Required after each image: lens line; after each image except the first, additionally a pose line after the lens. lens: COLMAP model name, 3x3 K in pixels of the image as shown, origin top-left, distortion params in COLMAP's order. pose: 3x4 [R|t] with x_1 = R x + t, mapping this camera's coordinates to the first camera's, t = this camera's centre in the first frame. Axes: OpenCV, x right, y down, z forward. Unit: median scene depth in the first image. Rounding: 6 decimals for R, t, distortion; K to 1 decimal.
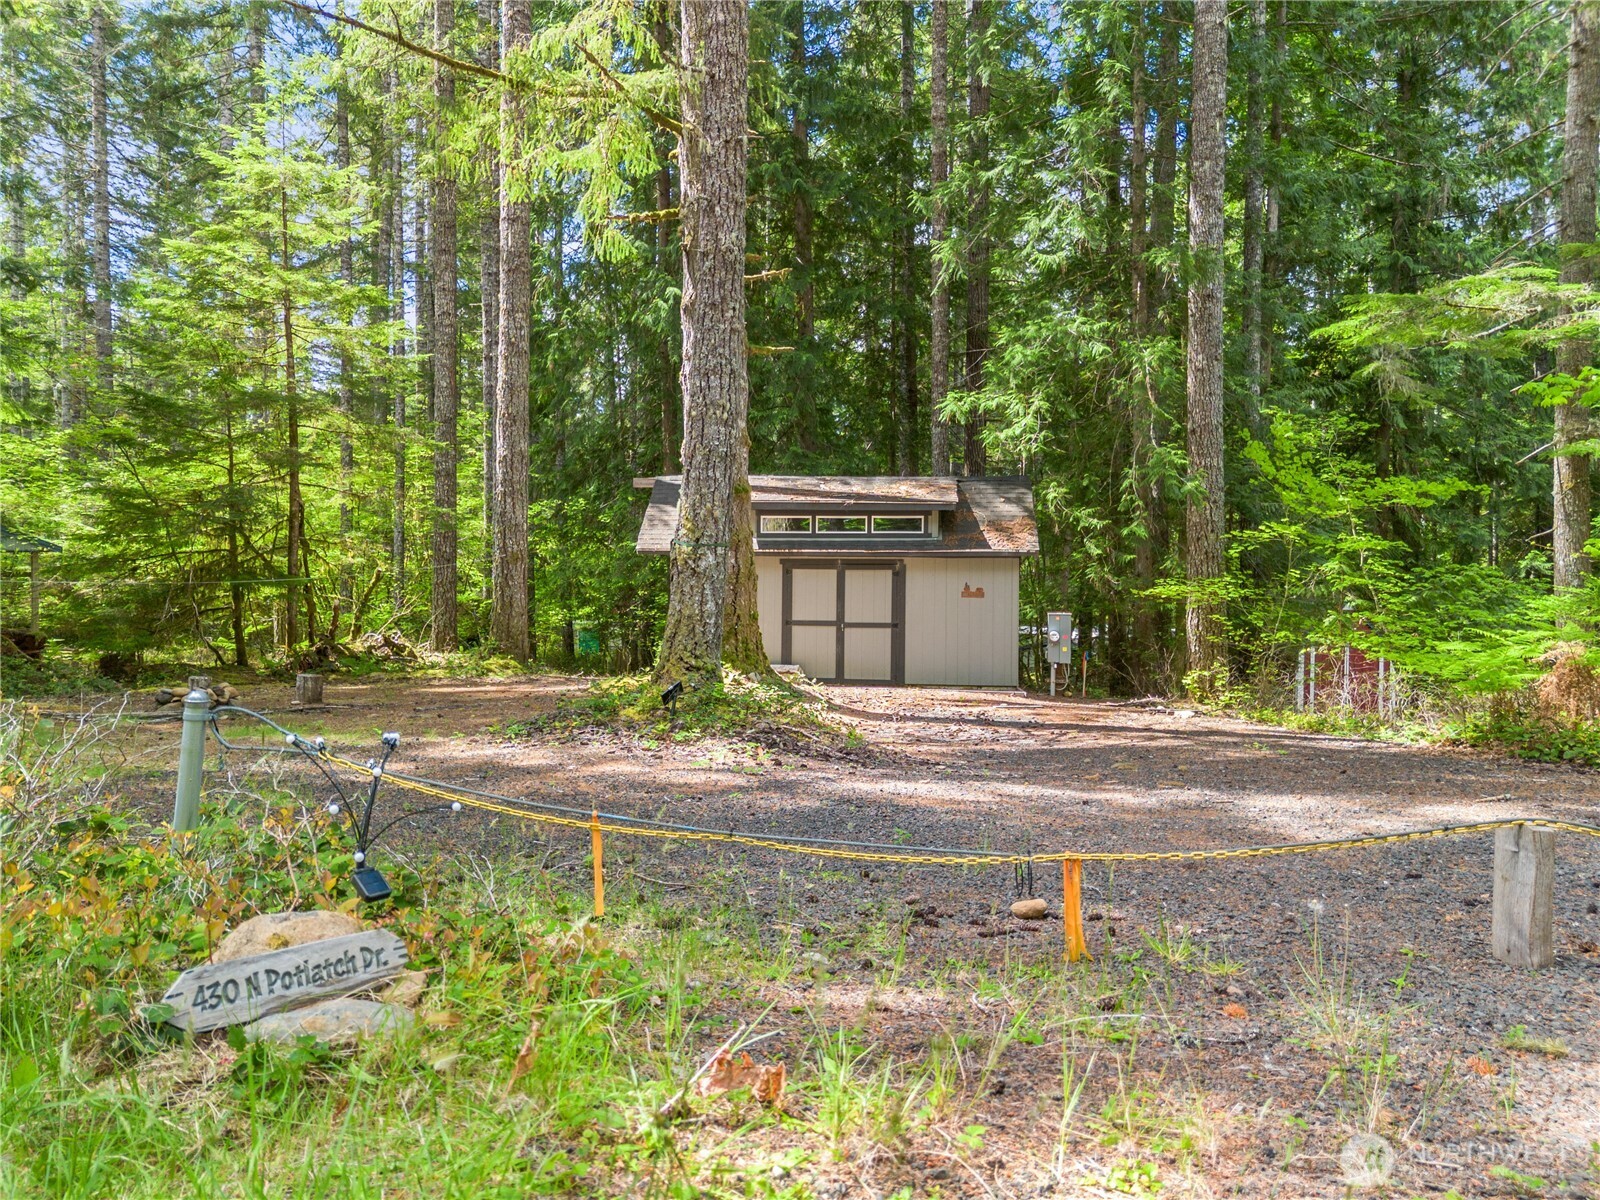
lens RADIAL K [[1172.5, 0, 800.0], [0, 1172.5, 600.0], [0, 0, 1]] dist [0.100832, -0.159438]
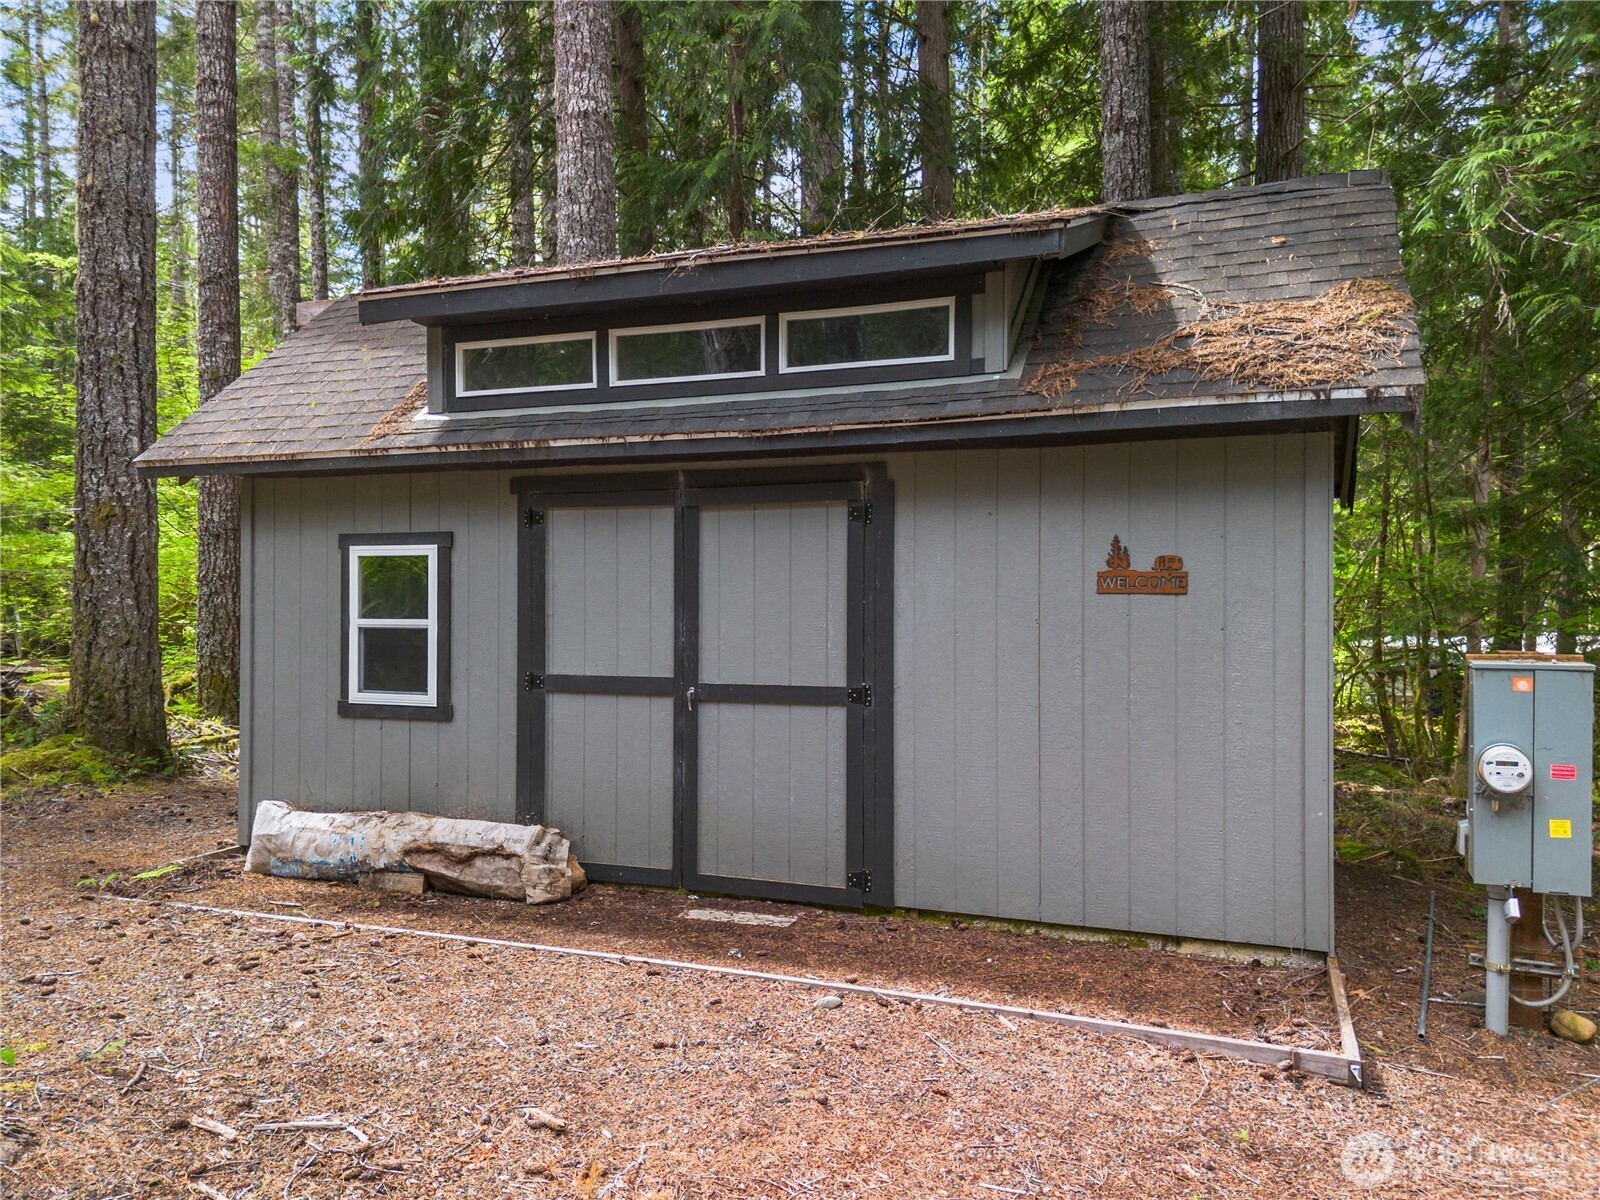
lens RADIAL K [[1172.5, 0, 800.0], [0, 1172.5, 600.0], [0, 0, 1]] dist [0.100832, -0.159438]
pose [[0.961076, -0.009161, -0.276133, 0.145682], [0.009824, 0.999951, 0.001019, -0.001956], [0.276110, -0.003692, 0.961119, 0.724279]]
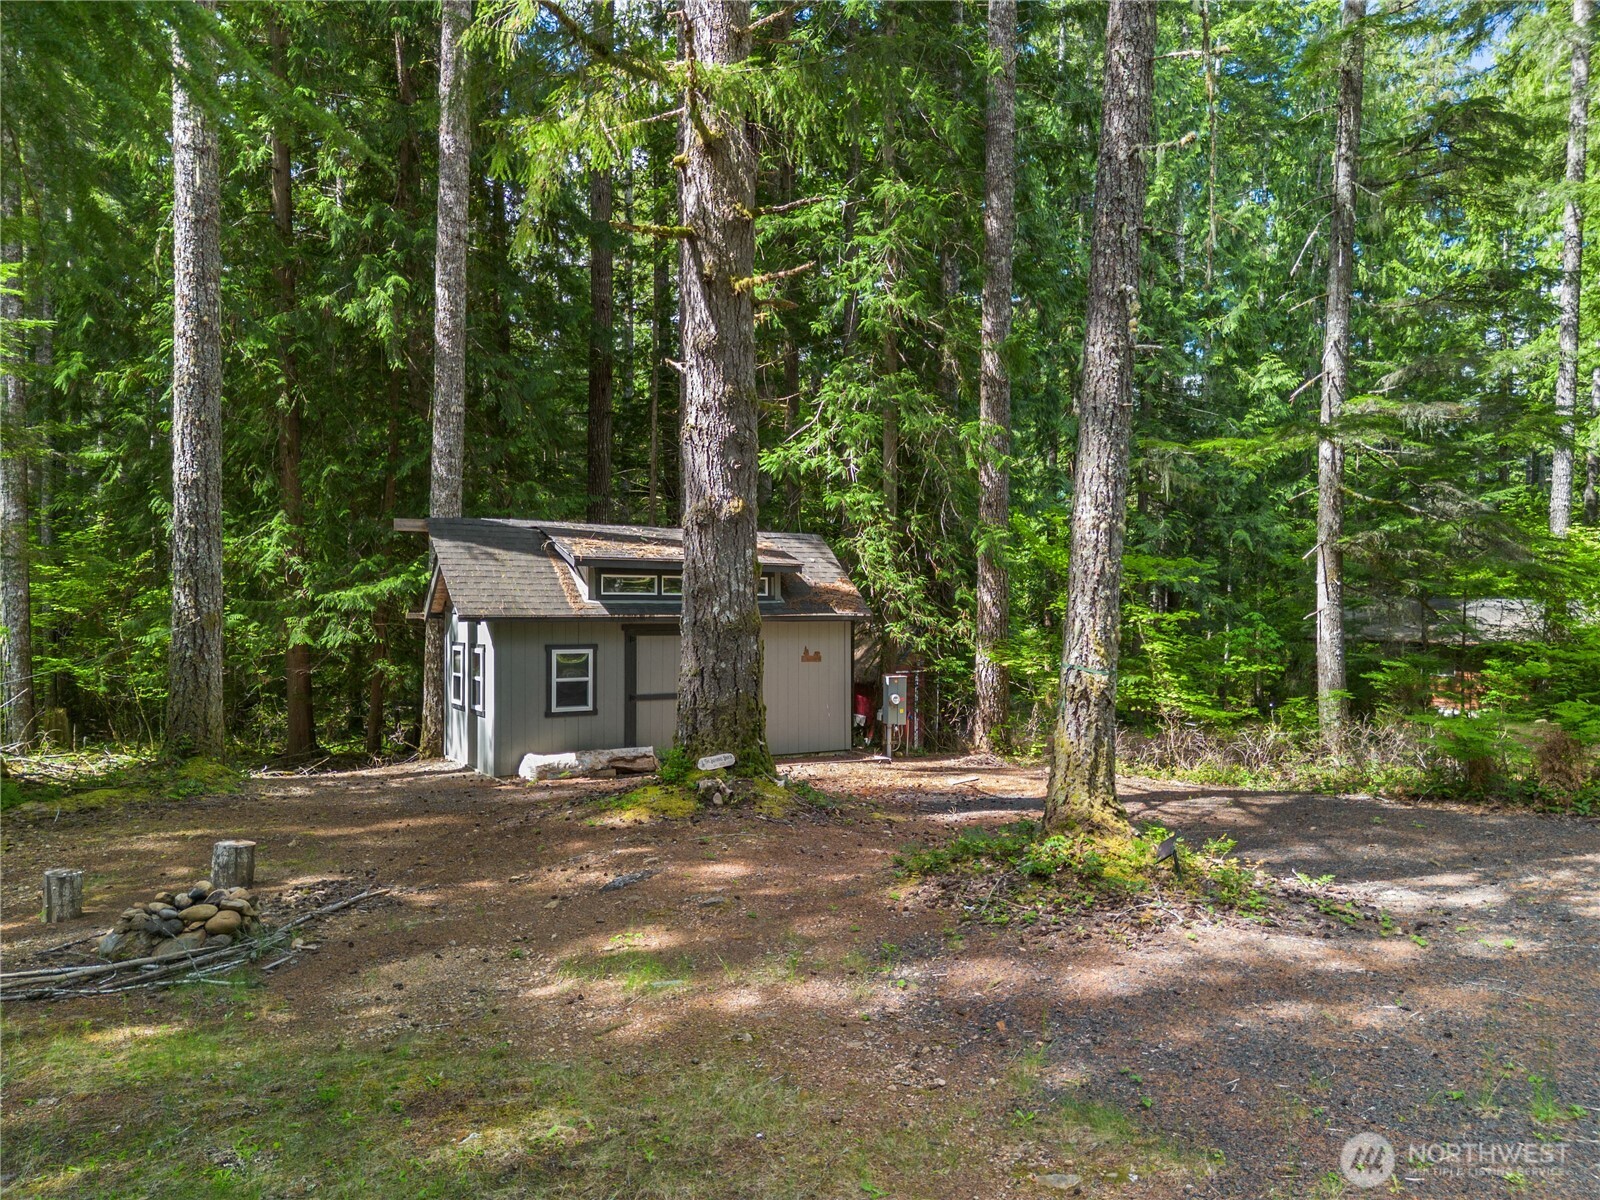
lens RADIAL K [[1172.5, 0, 800.0], [0, 1172.5, 600.0], [0, 0, 1]] dist [0.100832, -0.159438]
pose [[0.811445, -0.008513, 0.584367, -0.422638], [0.002279, 0.999932, 0.011402, -0.063666], [-0.584424, -0.007920, 0.811410, 0.219832]]
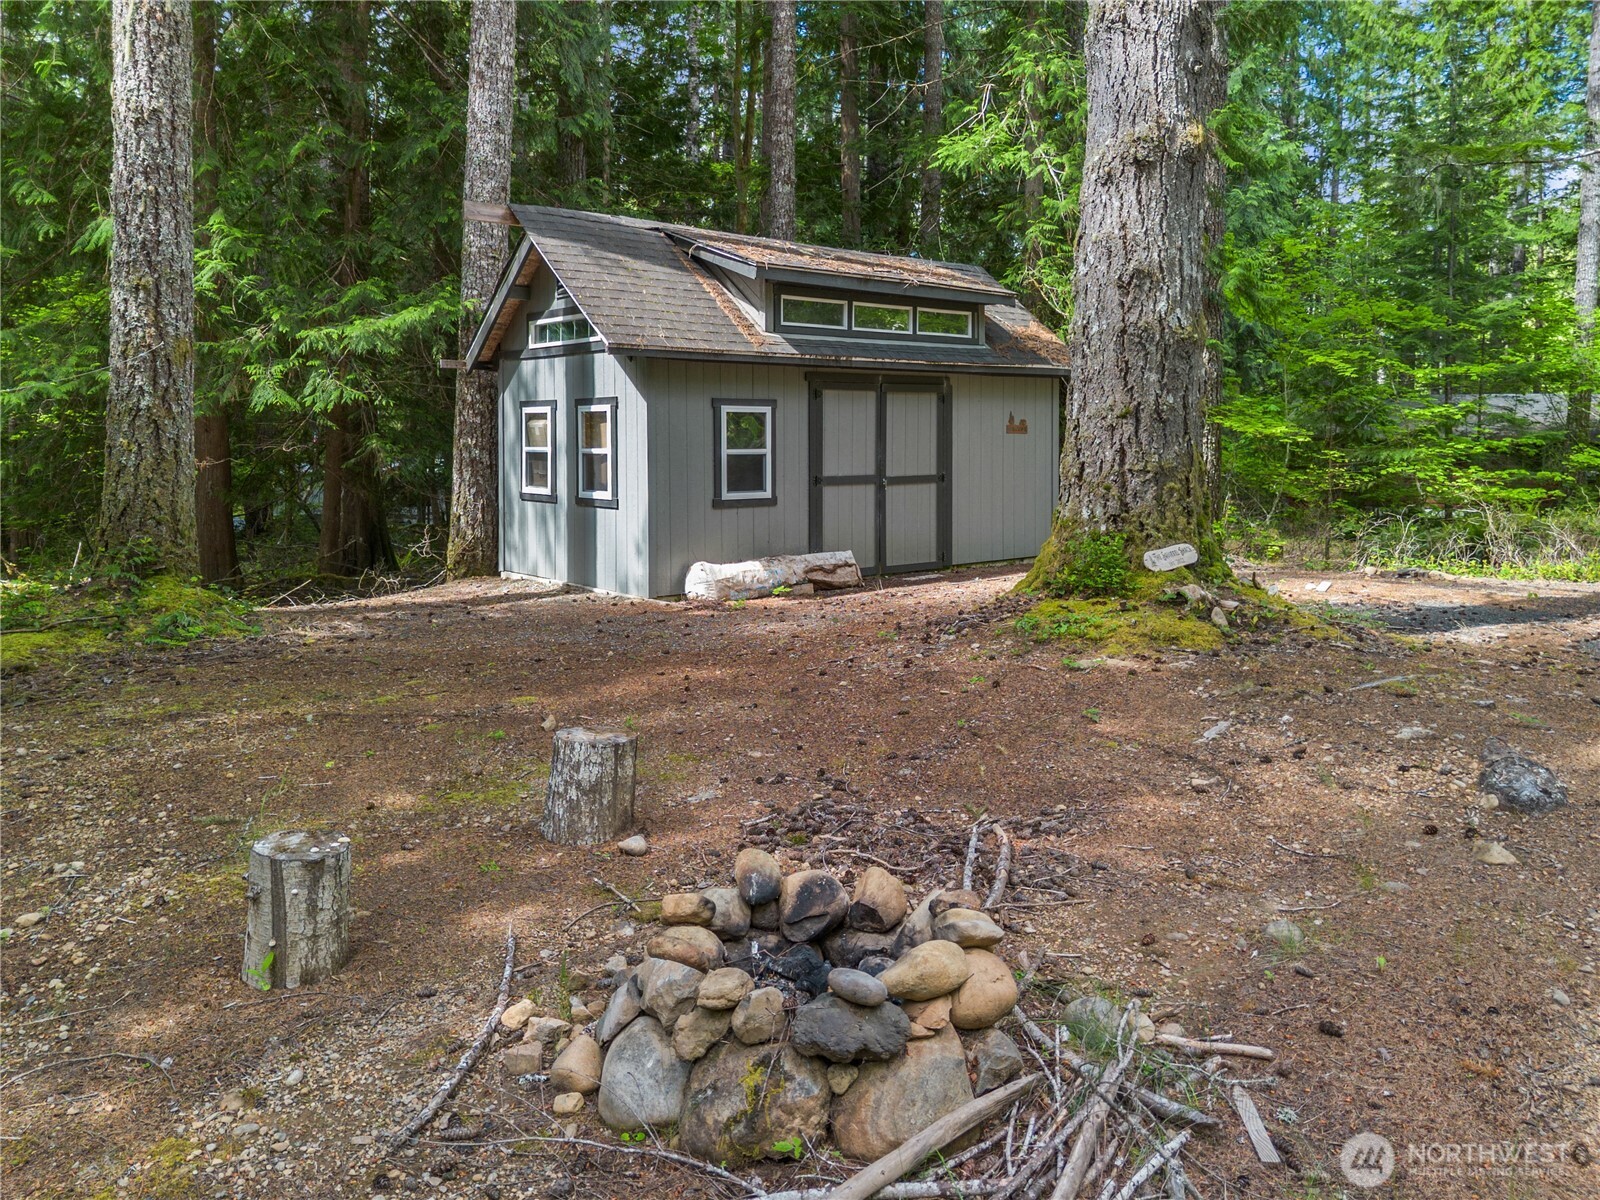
lens RADIAL K [[1198.9, 0, 797.3], [0, 1198.9, 459.9], [0, 0, 1]] dist [0.118572, -0.282945]
pose [[0.692464, -0.026731, 0.720957, -0.458419], [0.000303, 0.999324, 0.036761, -0.013348], [-0.721452, -0.025237, 0.692004, 0.592582]]
